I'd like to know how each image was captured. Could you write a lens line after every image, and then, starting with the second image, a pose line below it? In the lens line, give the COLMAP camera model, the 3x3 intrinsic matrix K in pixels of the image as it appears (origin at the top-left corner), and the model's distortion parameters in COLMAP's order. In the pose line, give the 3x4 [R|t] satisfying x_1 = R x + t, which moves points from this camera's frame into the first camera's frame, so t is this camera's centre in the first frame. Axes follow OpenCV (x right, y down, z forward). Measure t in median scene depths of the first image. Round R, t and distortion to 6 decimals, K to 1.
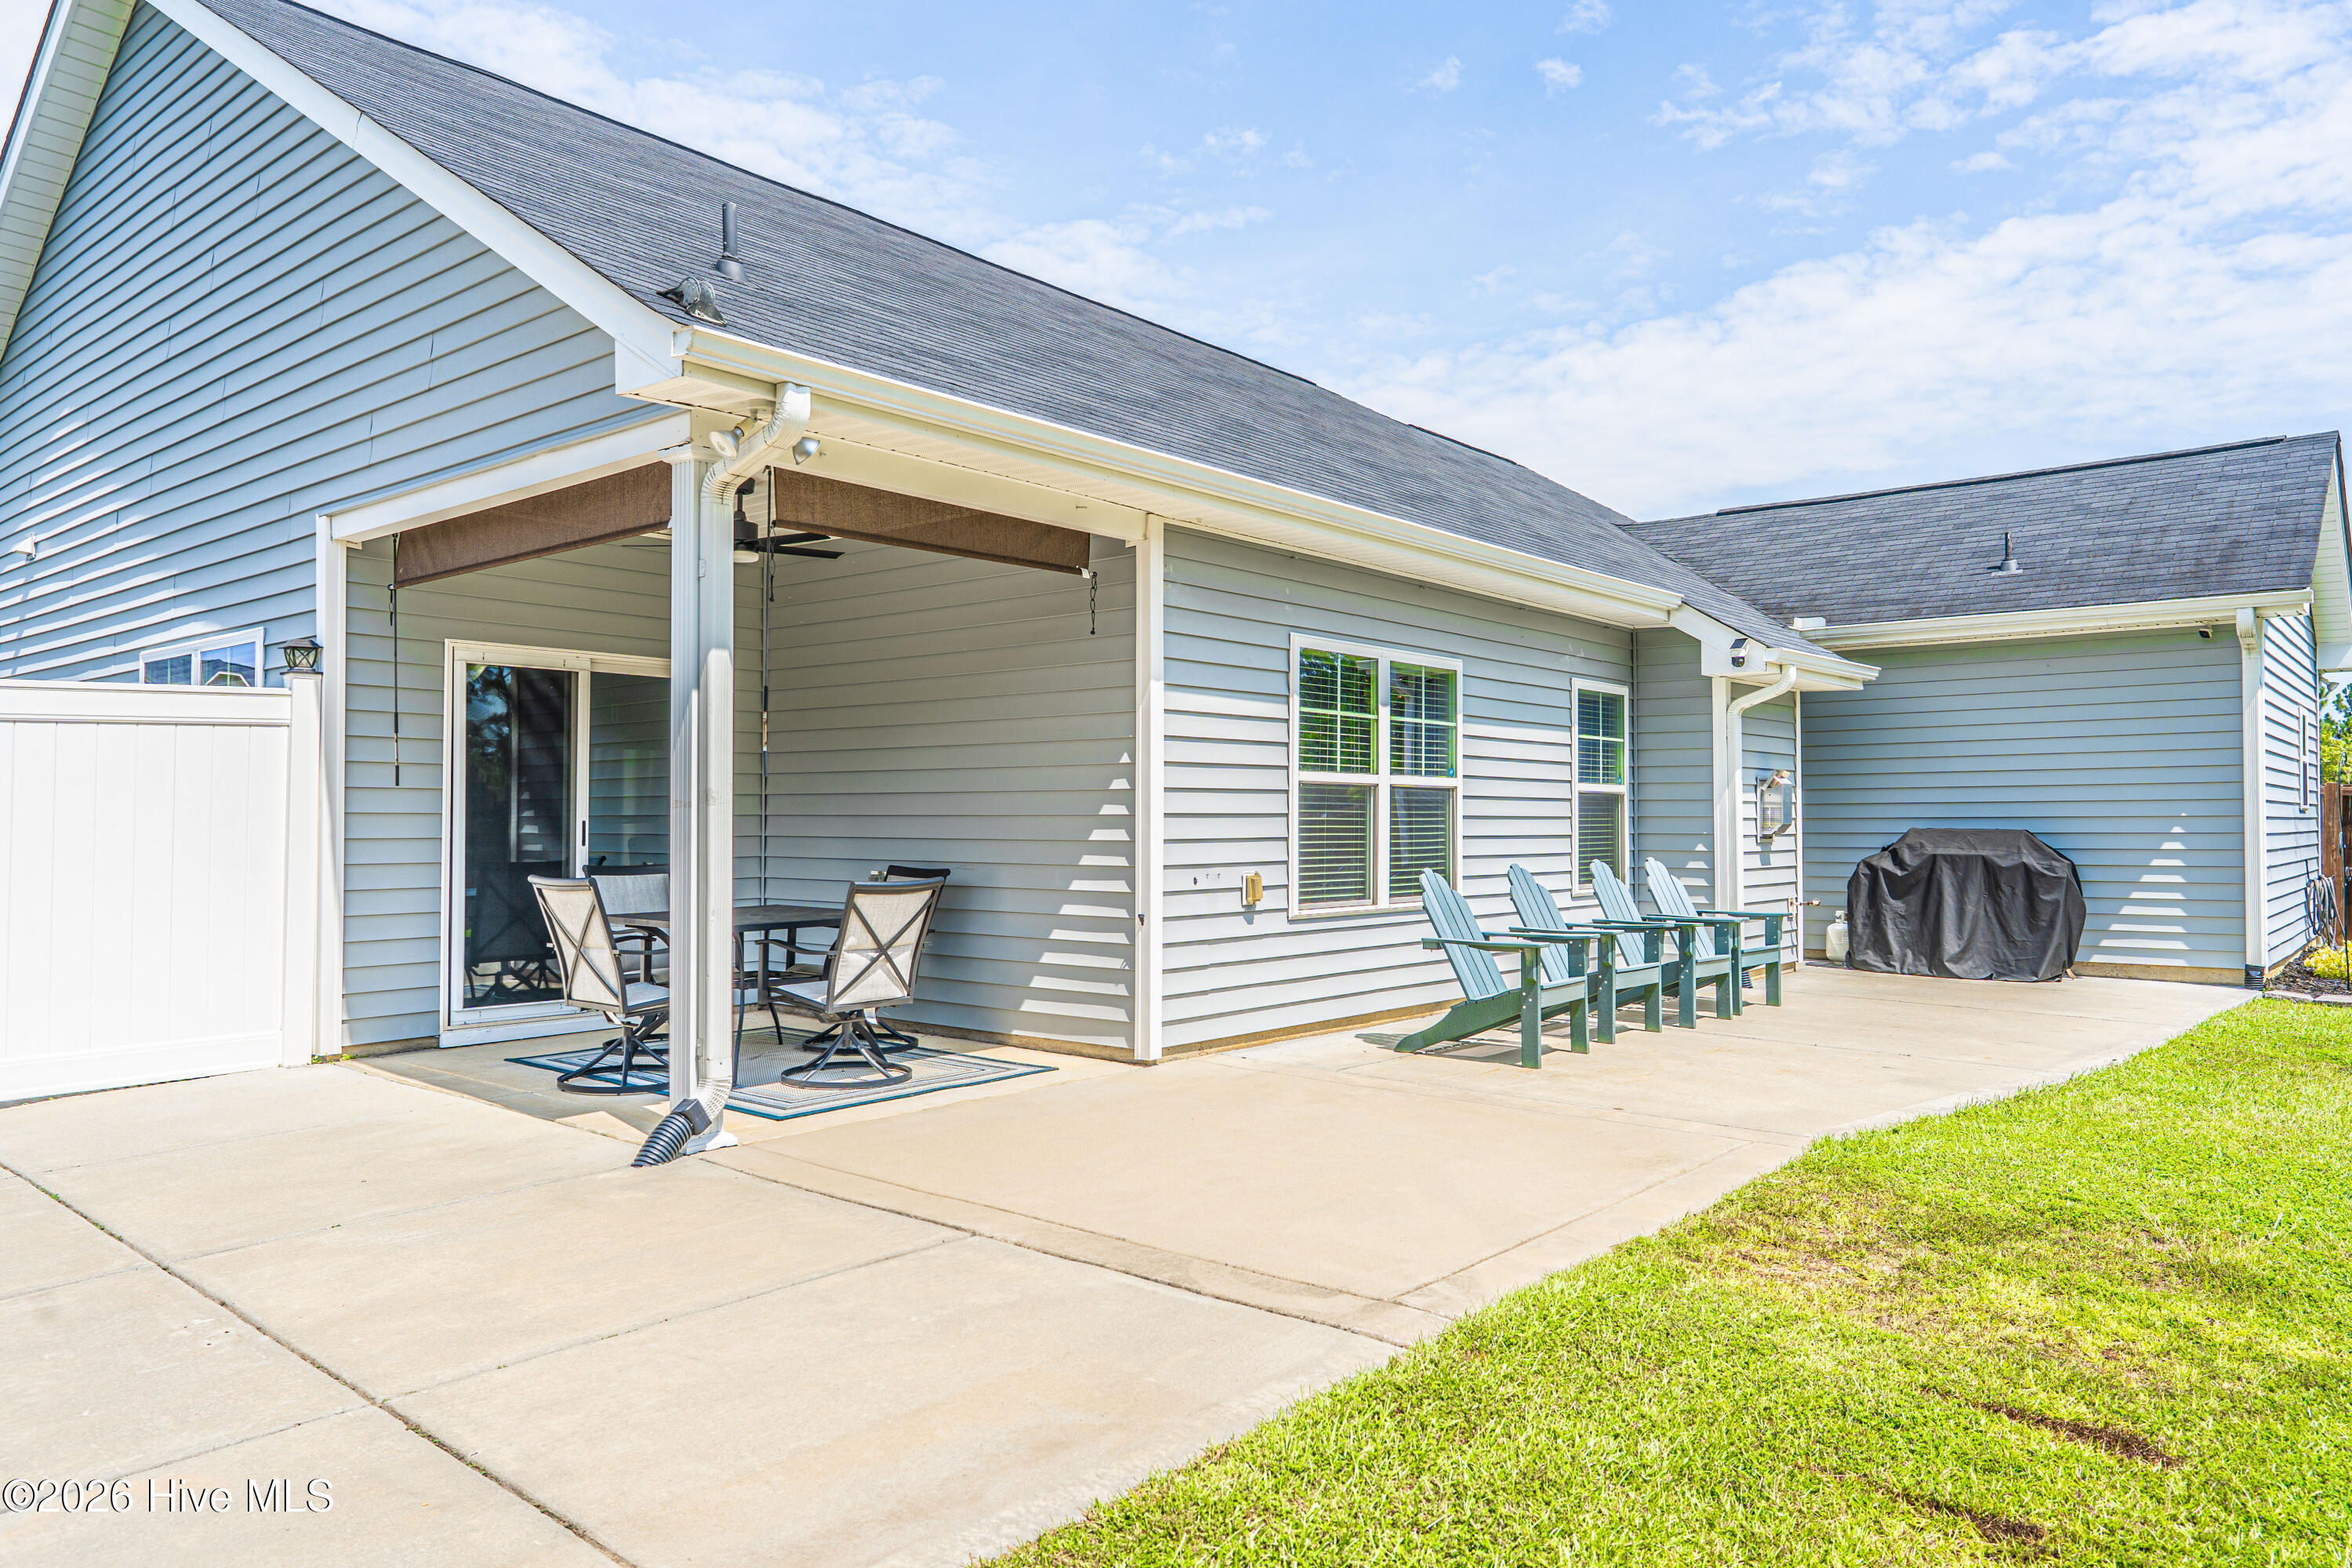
lens RADIAL K [[1573.3, 0, 1176.0], [0, 1573.3, 784.0], [0, 0, 1]] dist [0.001995, -0.003785]
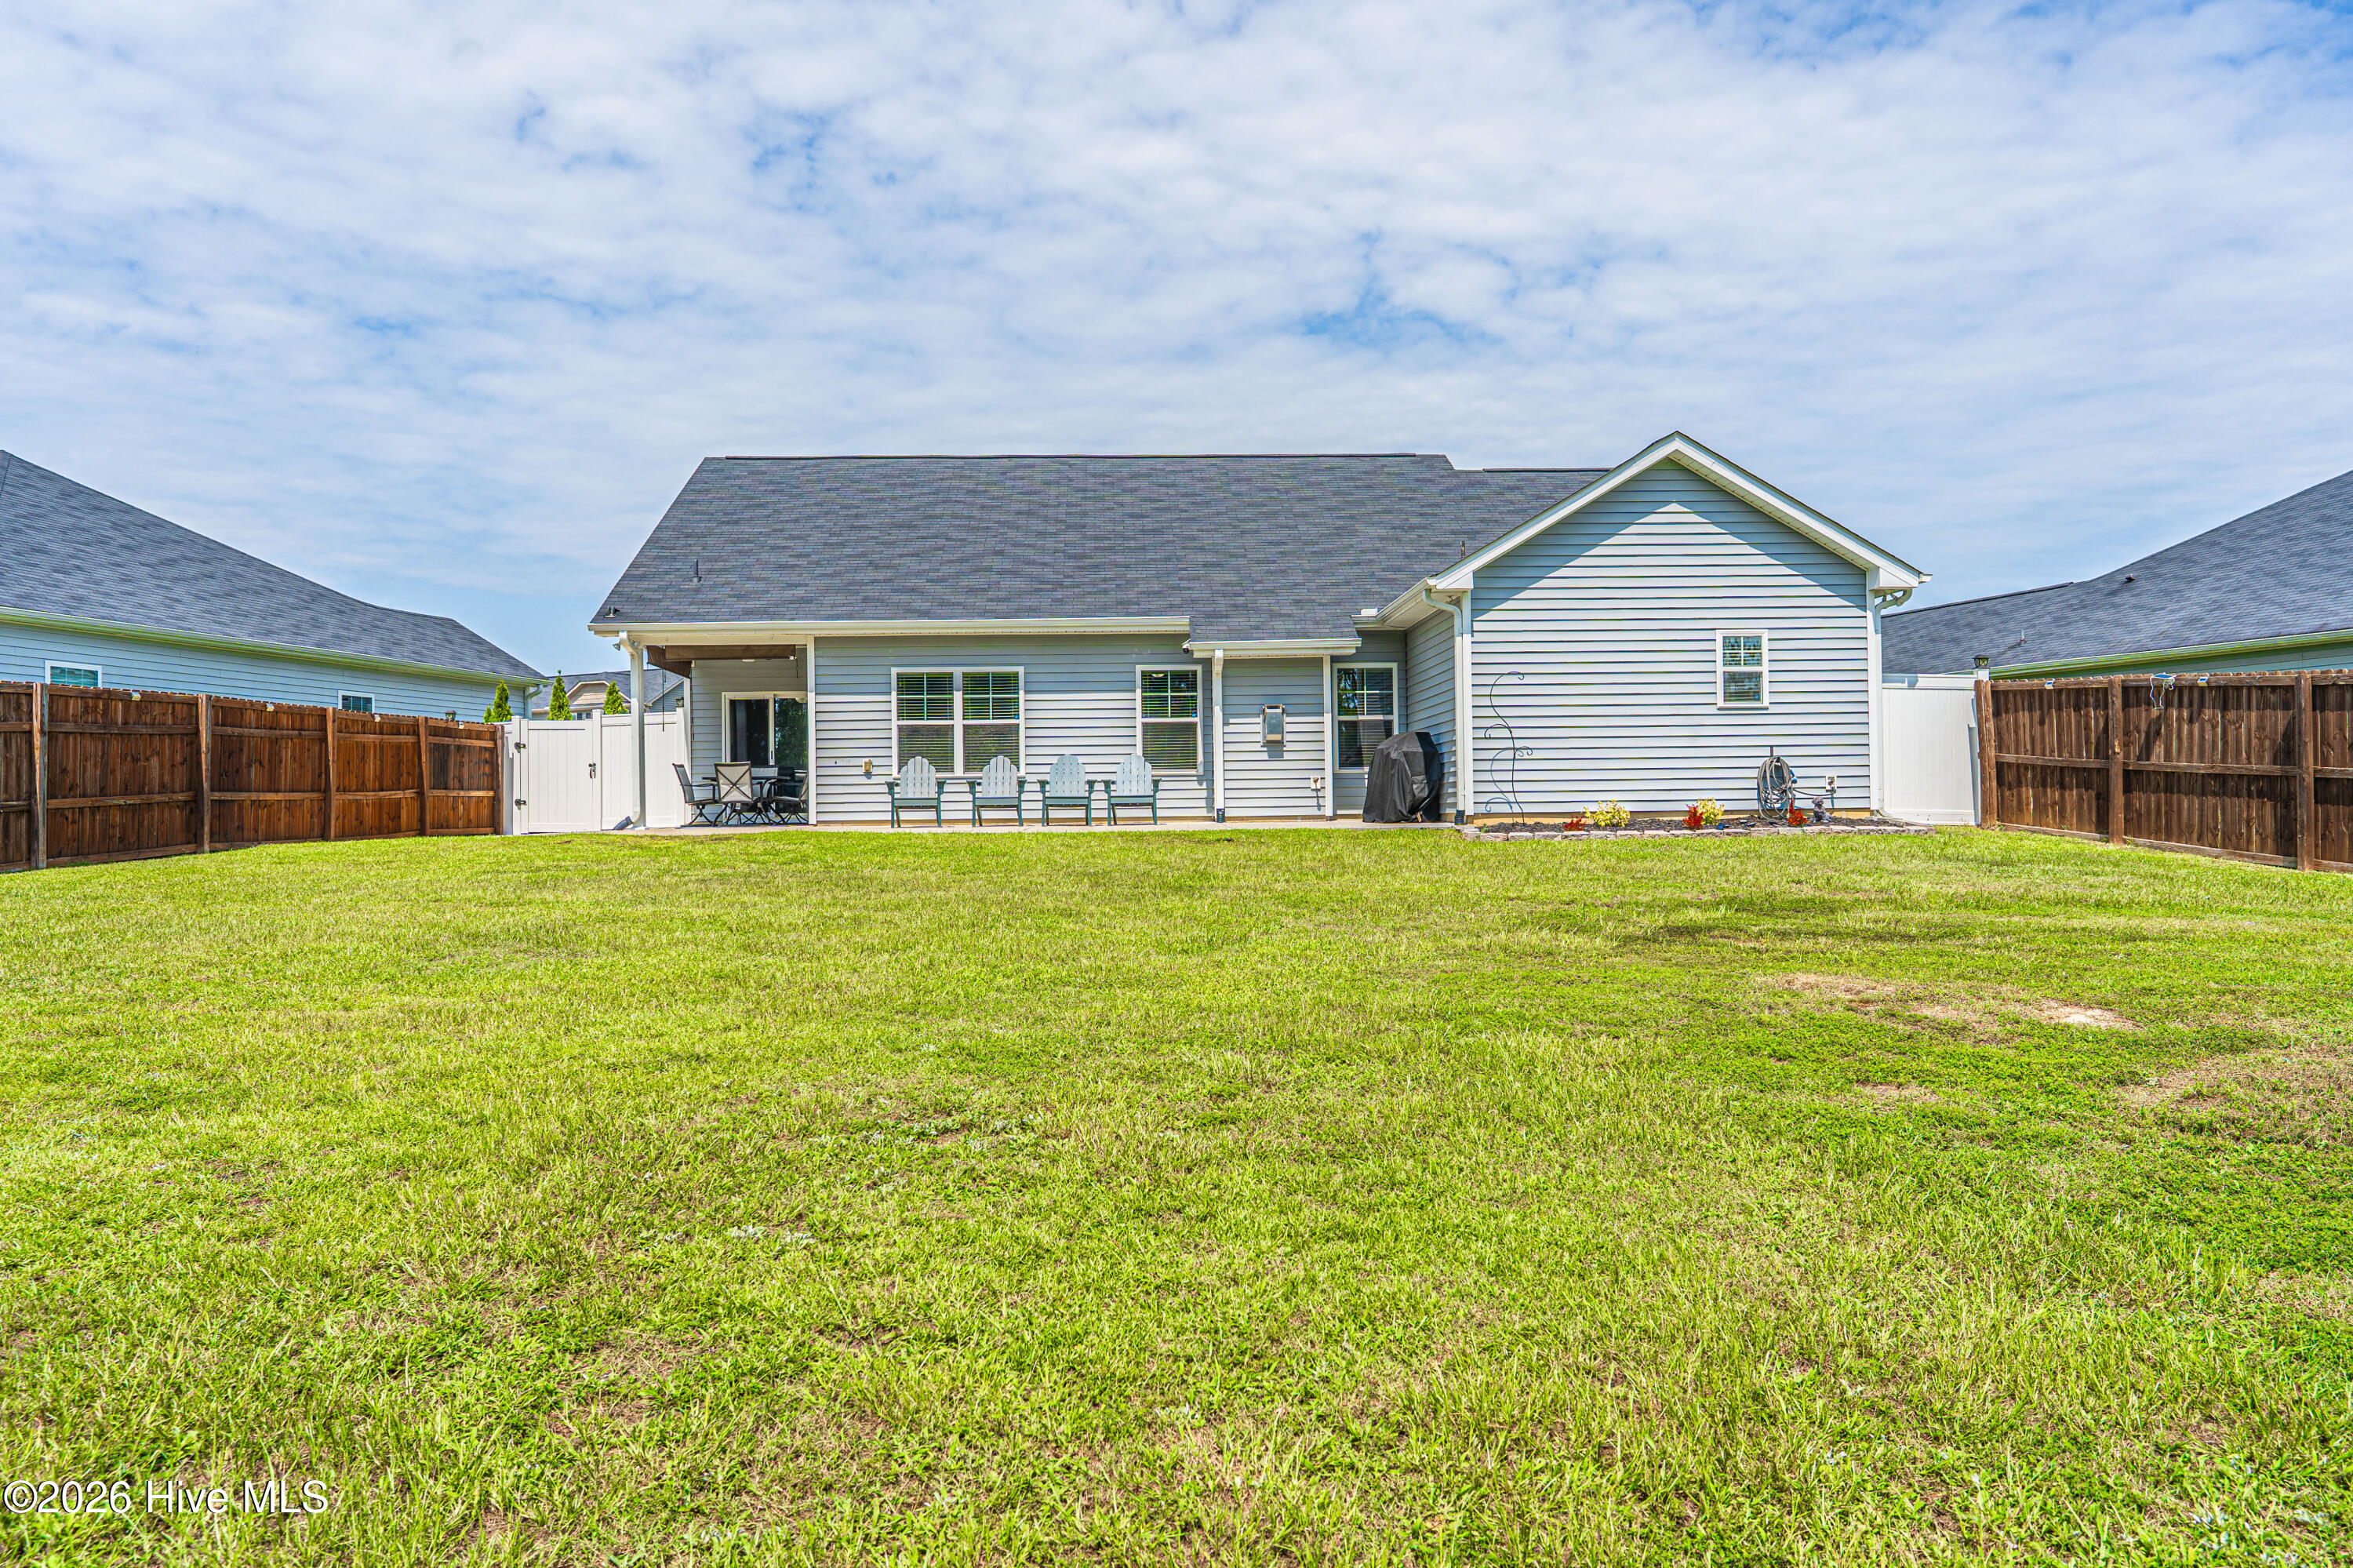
lens RADIAL K [[1574.0, 0, 1176.5], [0, 1574.0, 784.0], [0, 0, 1]] dist [0.001995, -0.003785]
pose [[0.671789, -0.019775, -0.740479, 2.171584], [0.031133, 0.999514, 0.001553, 0.099776], [0.740088, -0.024097, 0.672078, -0.373012]]
